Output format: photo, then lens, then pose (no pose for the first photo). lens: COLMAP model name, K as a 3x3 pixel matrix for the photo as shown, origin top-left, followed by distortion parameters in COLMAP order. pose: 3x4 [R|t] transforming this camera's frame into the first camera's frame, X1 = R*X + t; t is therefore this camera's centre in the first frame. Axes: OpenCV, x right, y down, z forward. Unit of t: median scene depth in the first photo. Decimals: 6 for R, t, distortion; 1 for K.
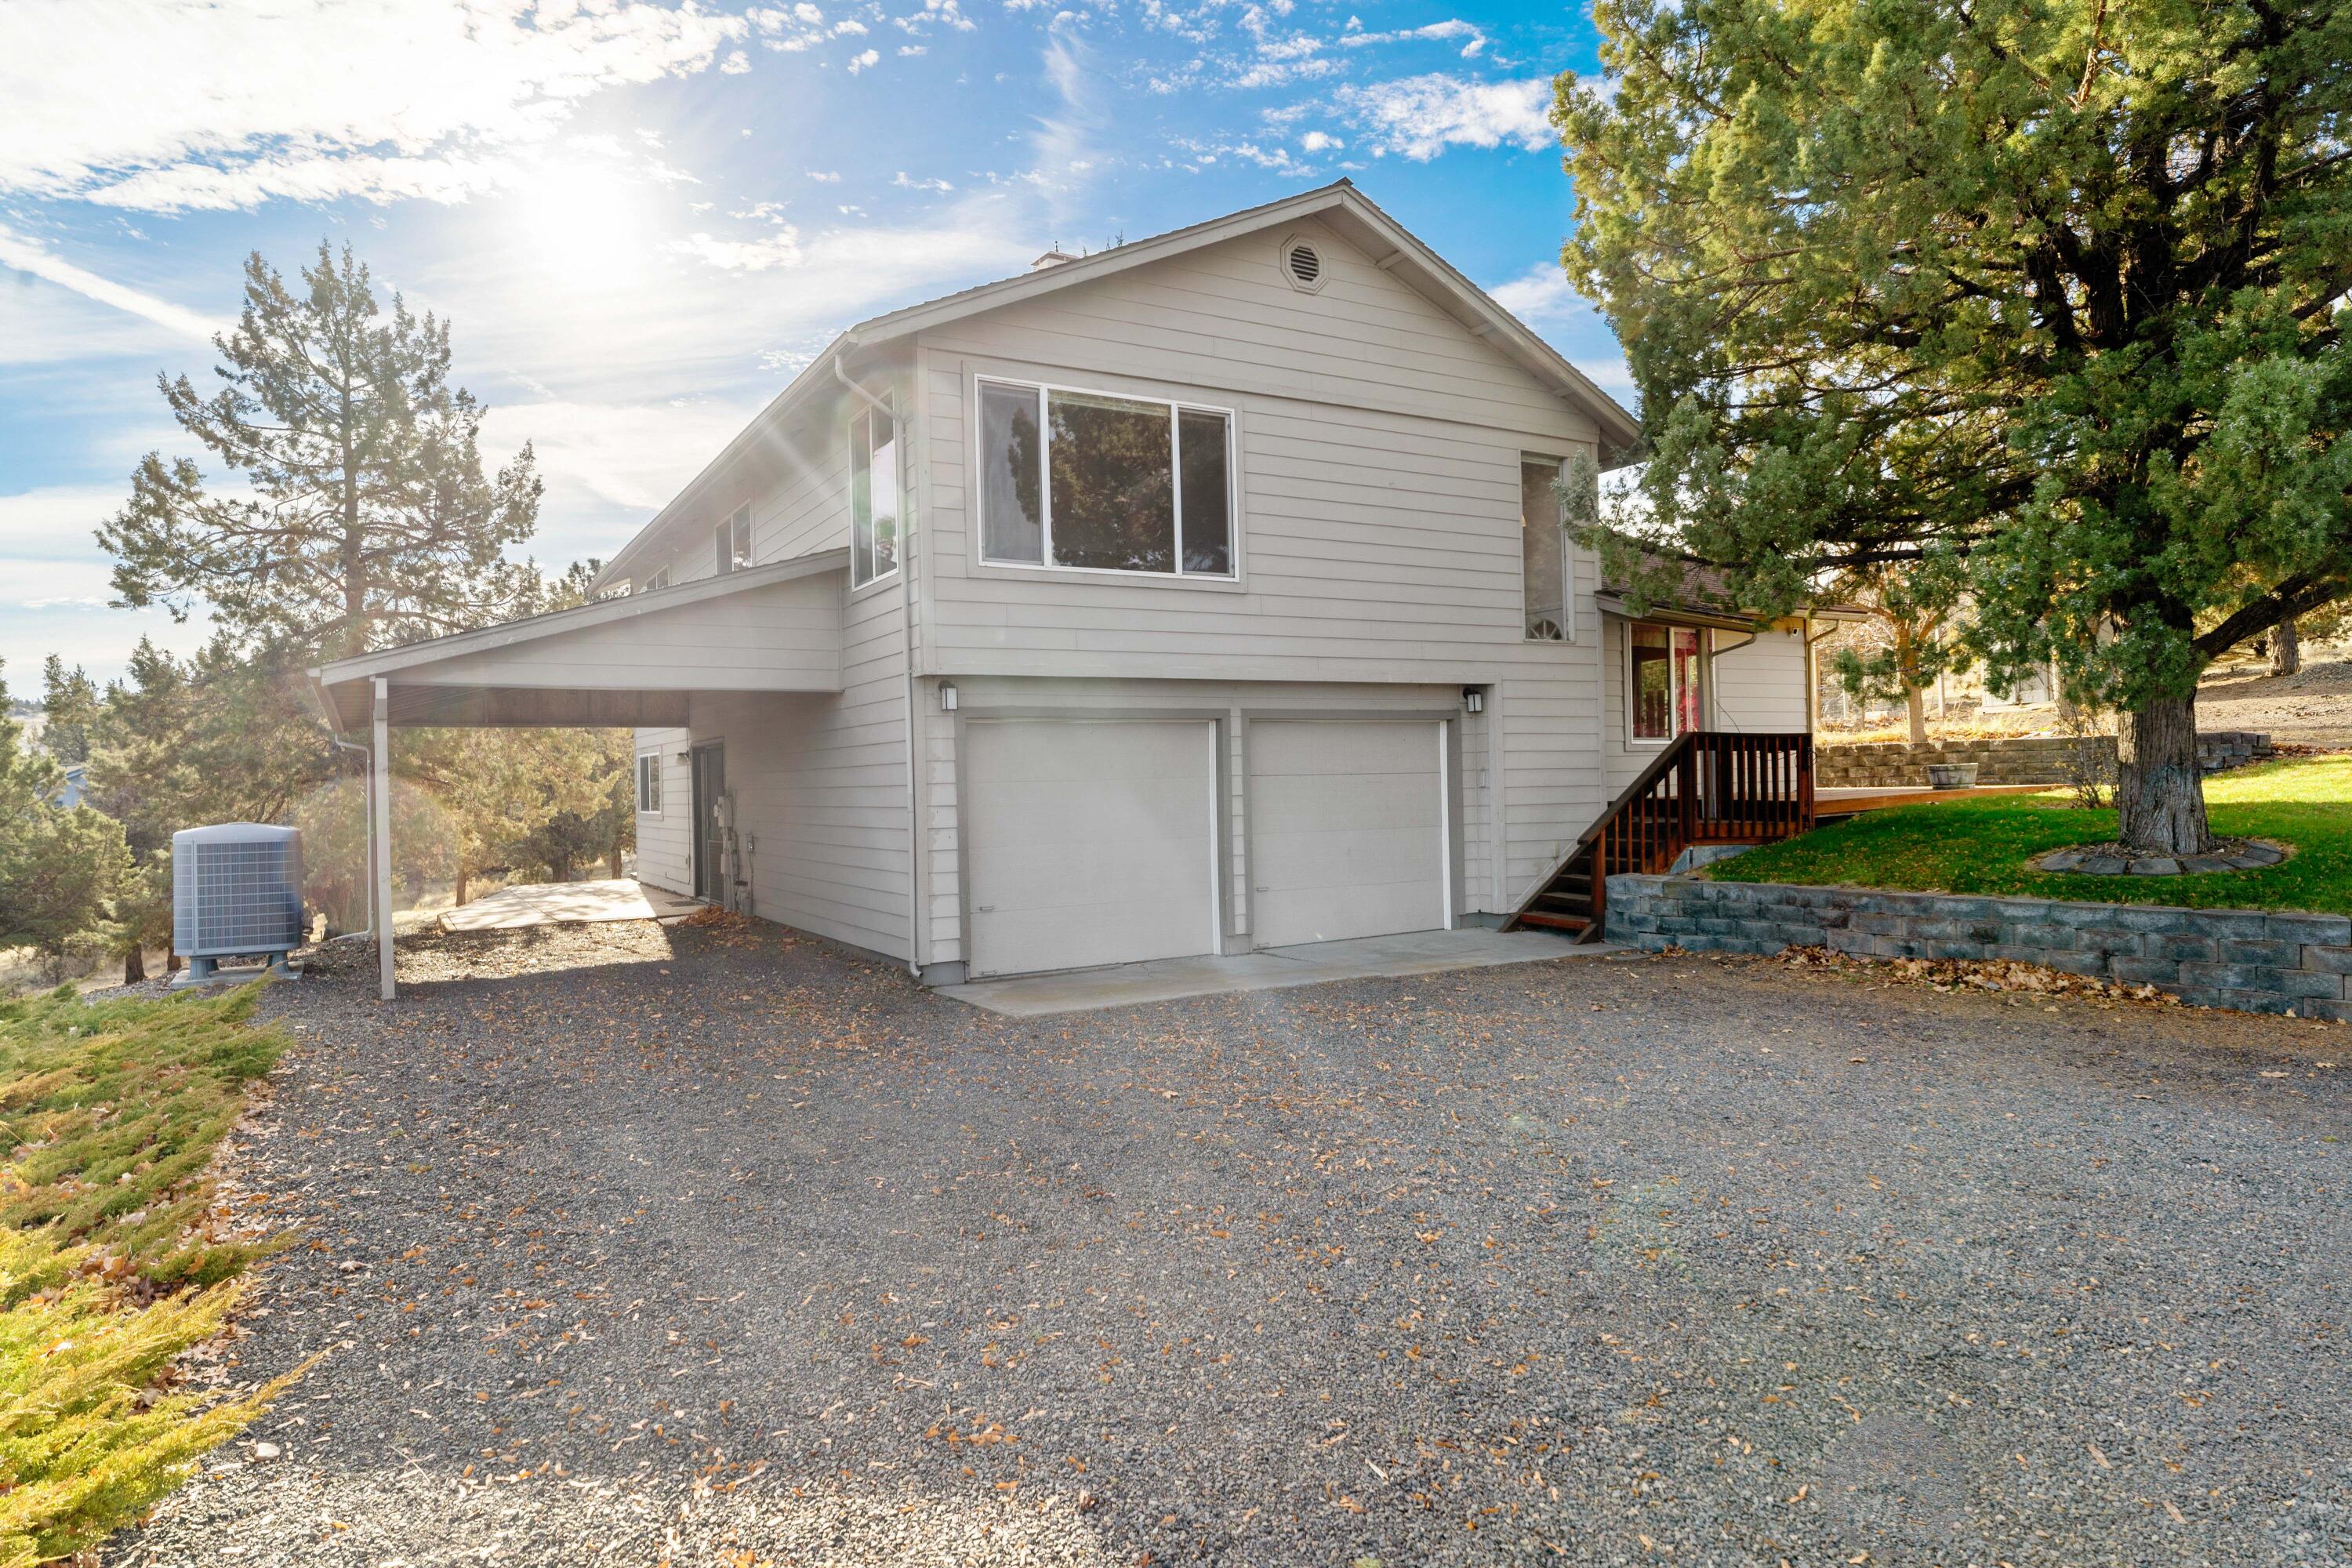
lens RADIAL K [[1346.9, 0, 1175.8], [0, 1346.9, 773.0], [0, 0, 1]] dist [0.003810, 0.000463]
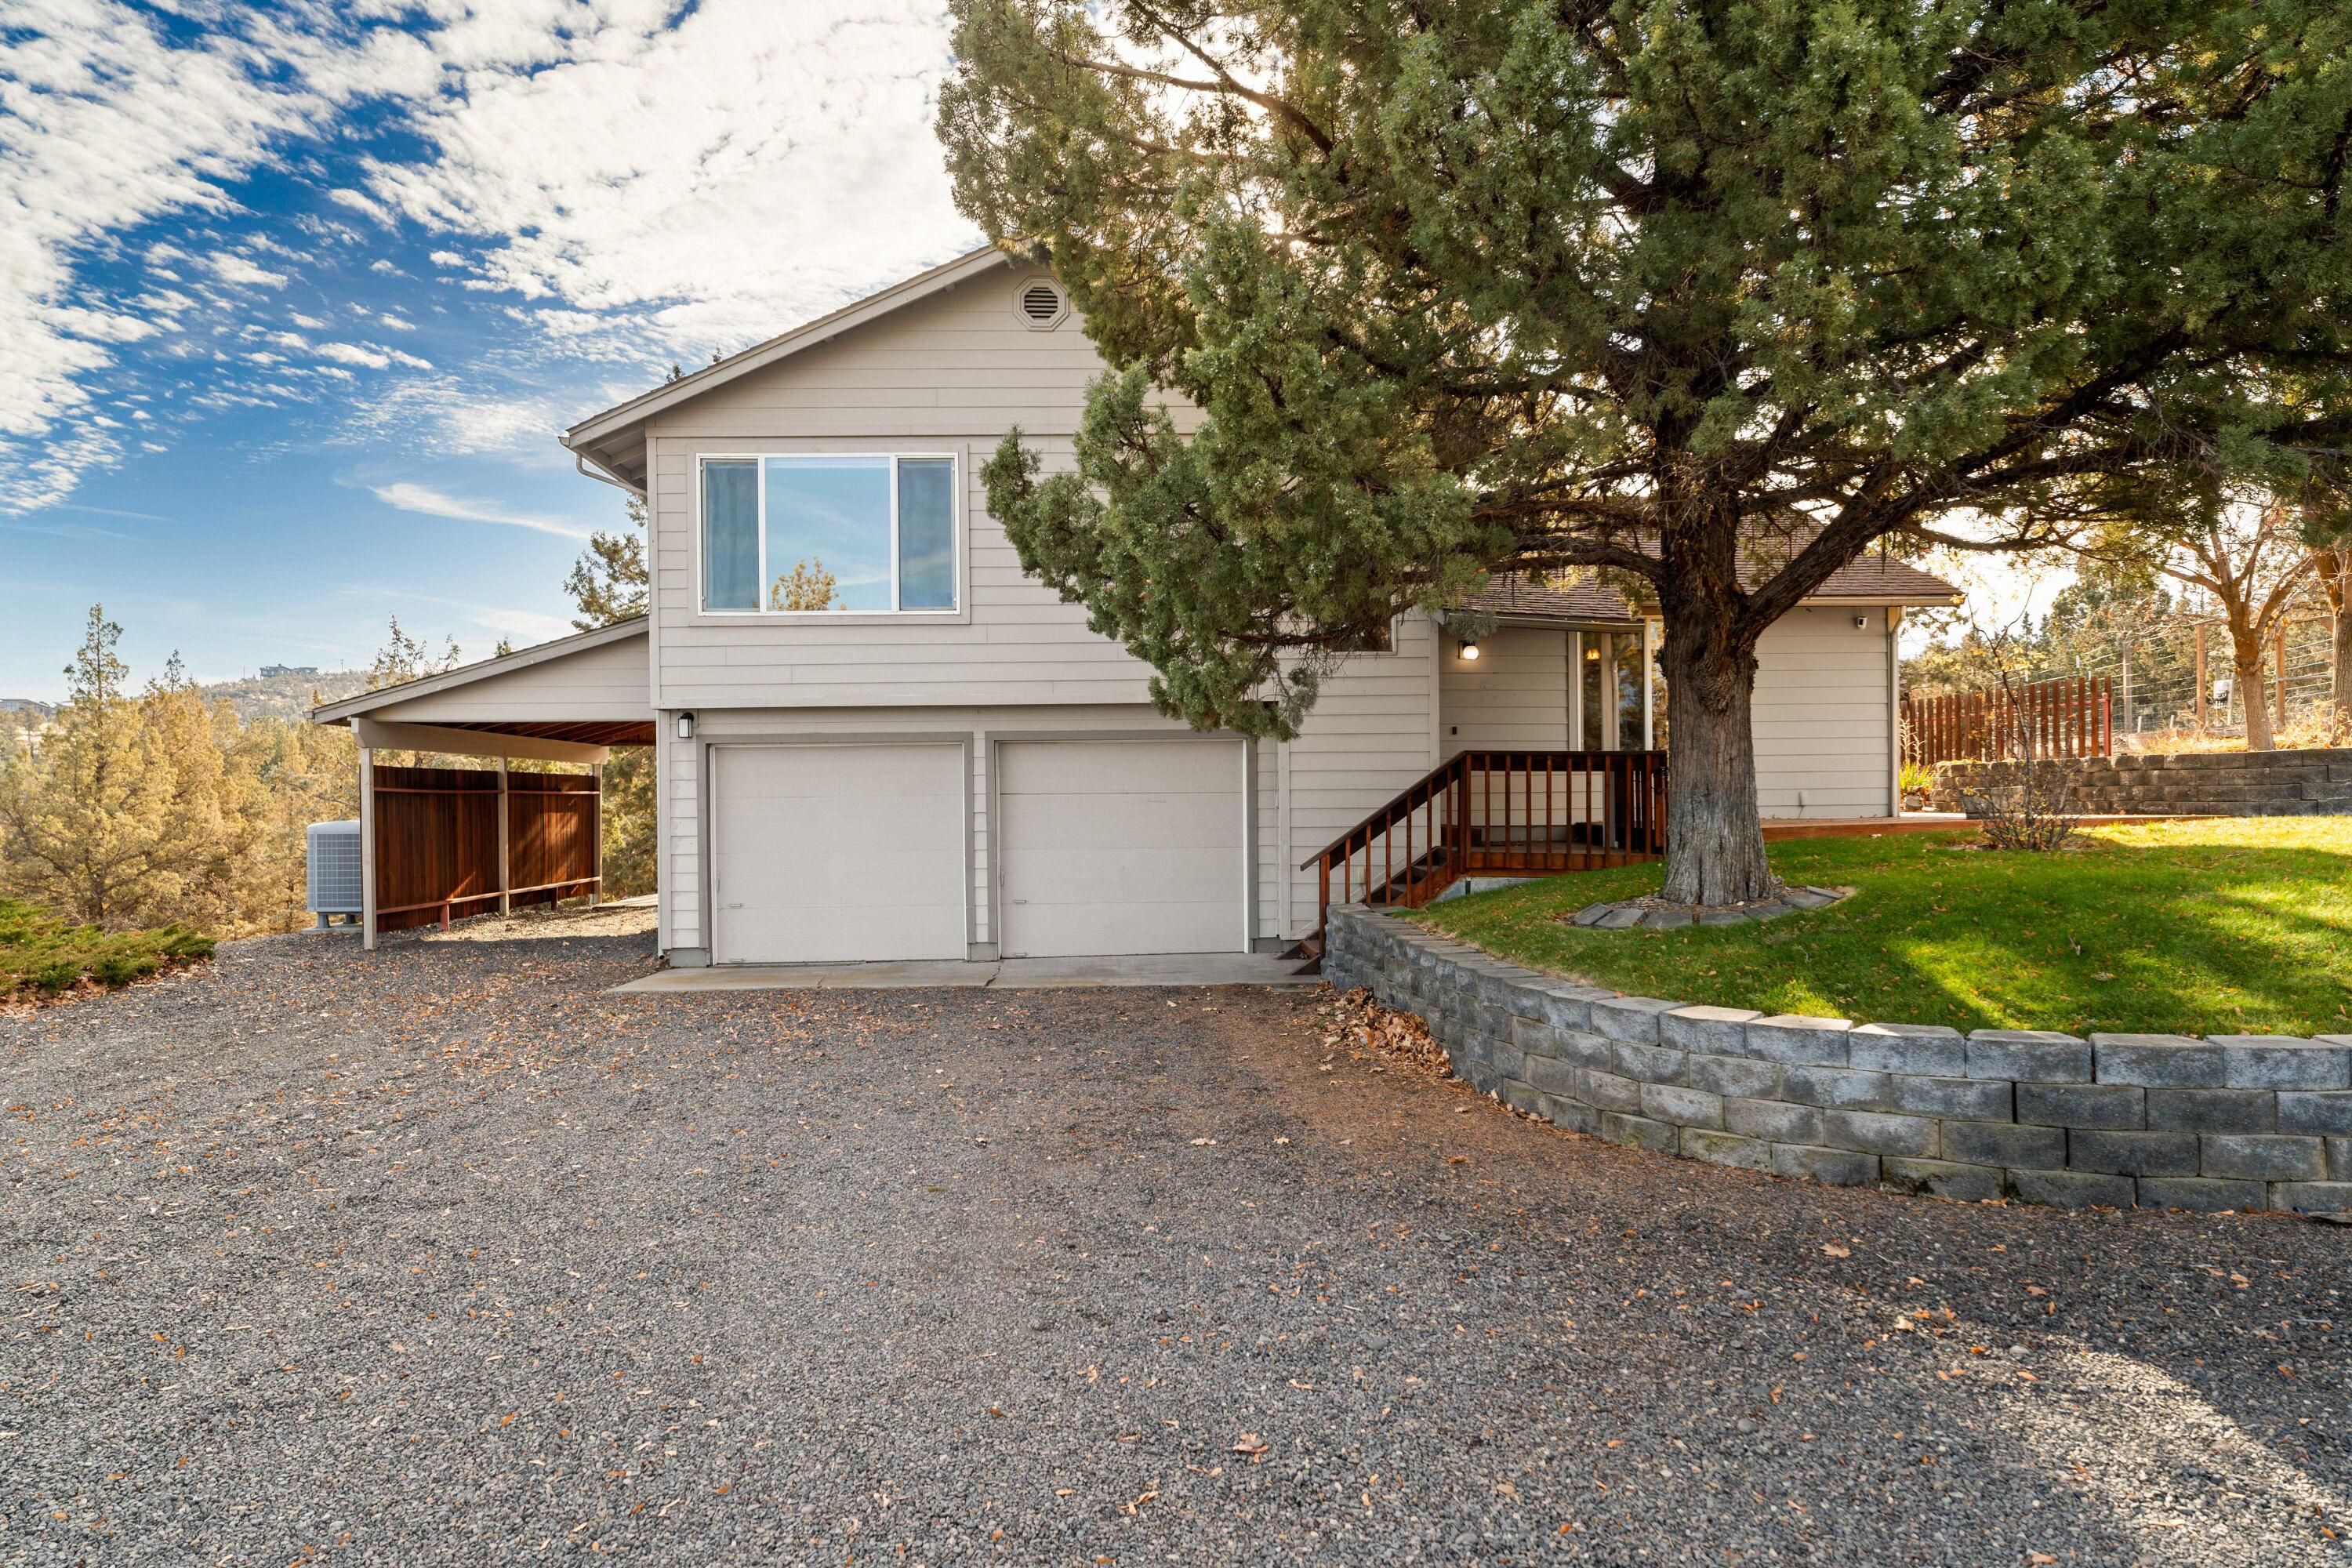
lens RADIAL K [[1346.9, 0, 1175.6], [0, 1346.9, 798.7], [0, 0, 1]] dist [0.003810, 0.000463]
pose [[0.889754, 0.012910, -0.456257, 0.673042], [-0.006096, 0.999847, 0.016405, -0.012919], [0.456399, -0.011815, 0.889697, 0.117633]]
